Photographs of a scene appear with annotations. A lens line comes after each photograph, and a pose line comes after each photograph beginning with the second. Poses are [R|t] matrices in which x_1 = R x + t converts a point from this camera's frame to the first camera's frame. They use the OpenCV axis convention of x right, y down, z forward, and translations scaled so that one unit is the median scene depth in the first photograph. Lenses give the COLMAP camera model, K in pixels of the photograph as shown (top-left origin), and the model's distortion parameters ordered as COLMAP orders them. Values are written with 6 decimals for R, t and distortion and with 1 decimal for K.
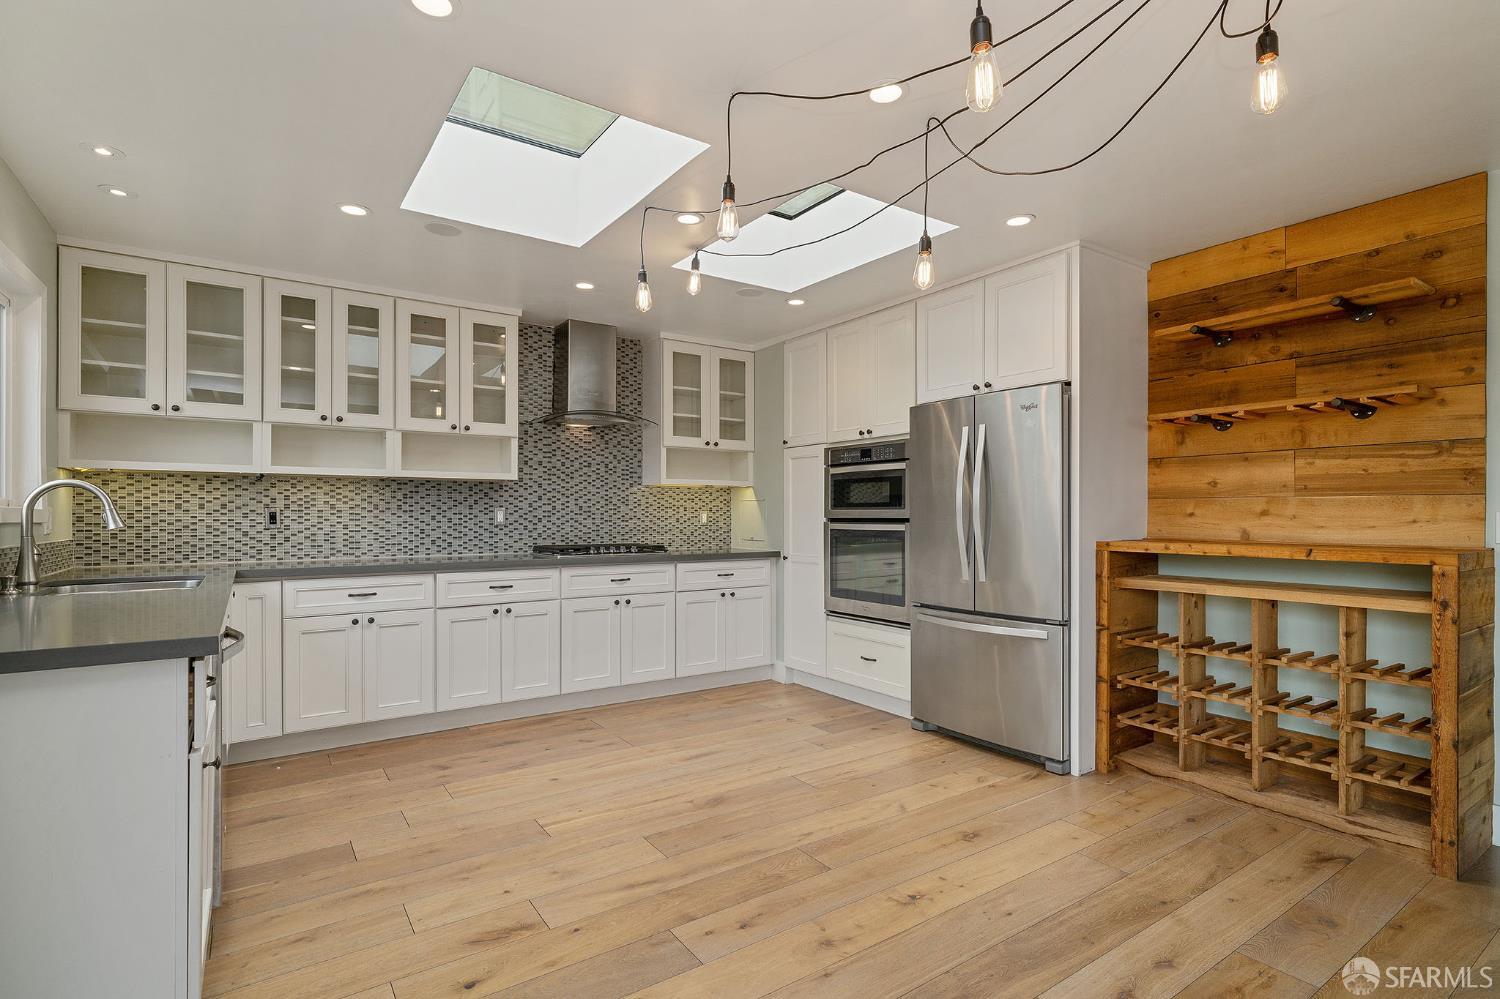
lens RADIAL K [[700.8, 0, 745.4], [0, 700.8, 507.3], [0, 0, 1]] dist [-0.004039, 0.000630]
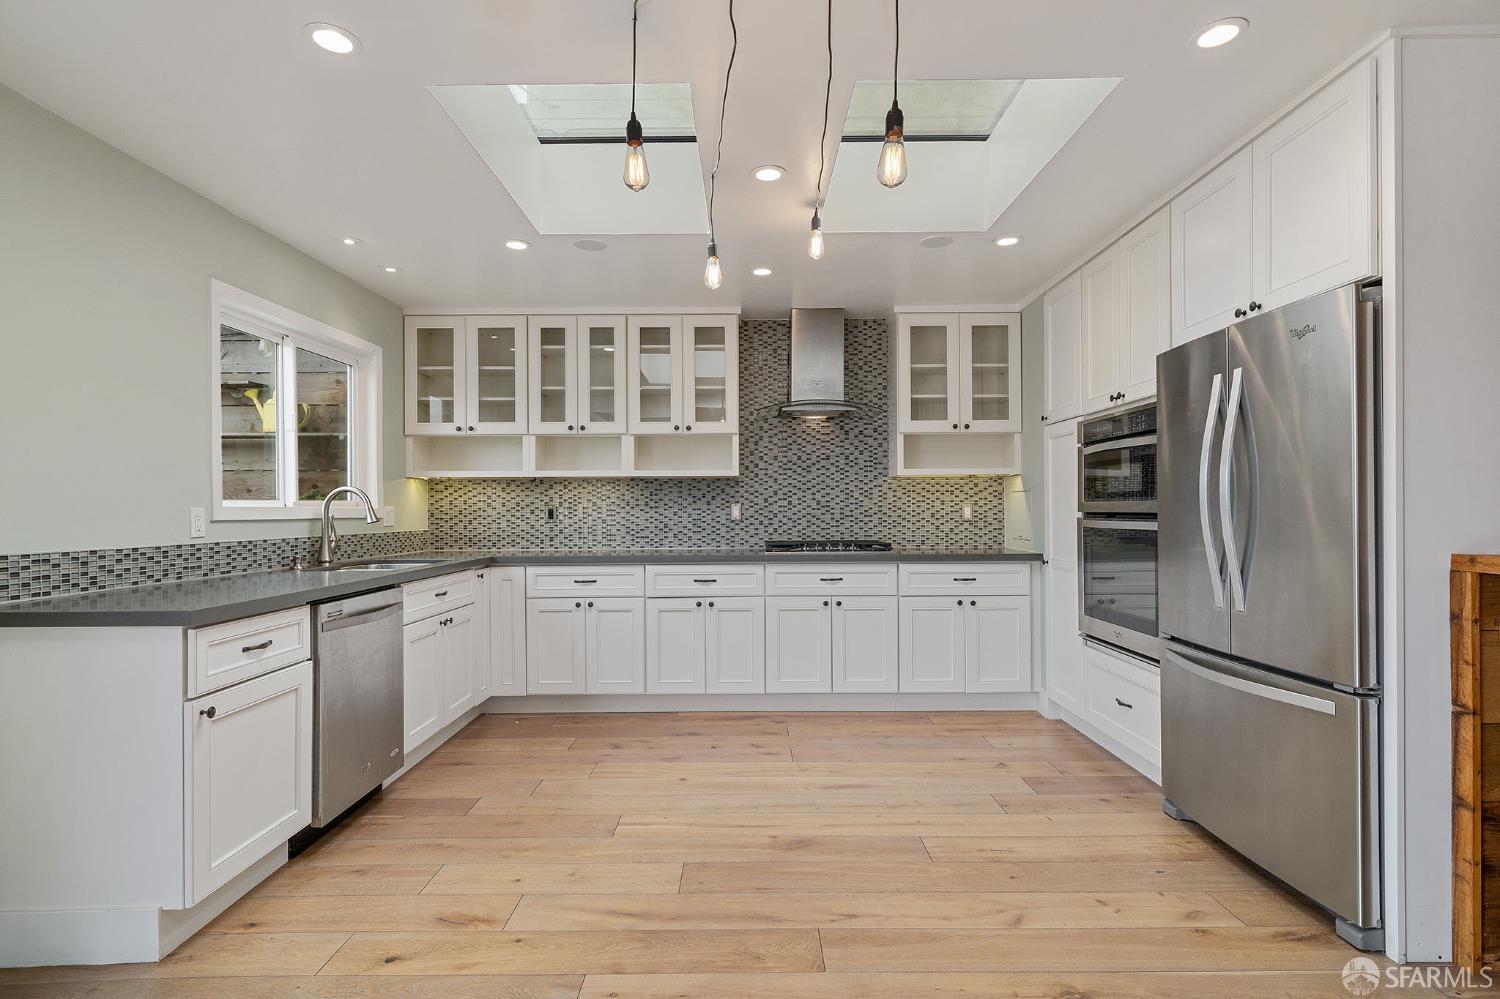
lens RADIAL K [[700.8, 0, 749.4], [0, 700.8, 502.7], [0, 0, 1]] dist [-0.004039, 0.000630]
pose [[0.834218, -0.010098, -0.551342, 0.298484], [0.011340, 0.999935, -0.001155, 0.001550], [0.551318, -0.005288, 0.834279, 0.196710]]
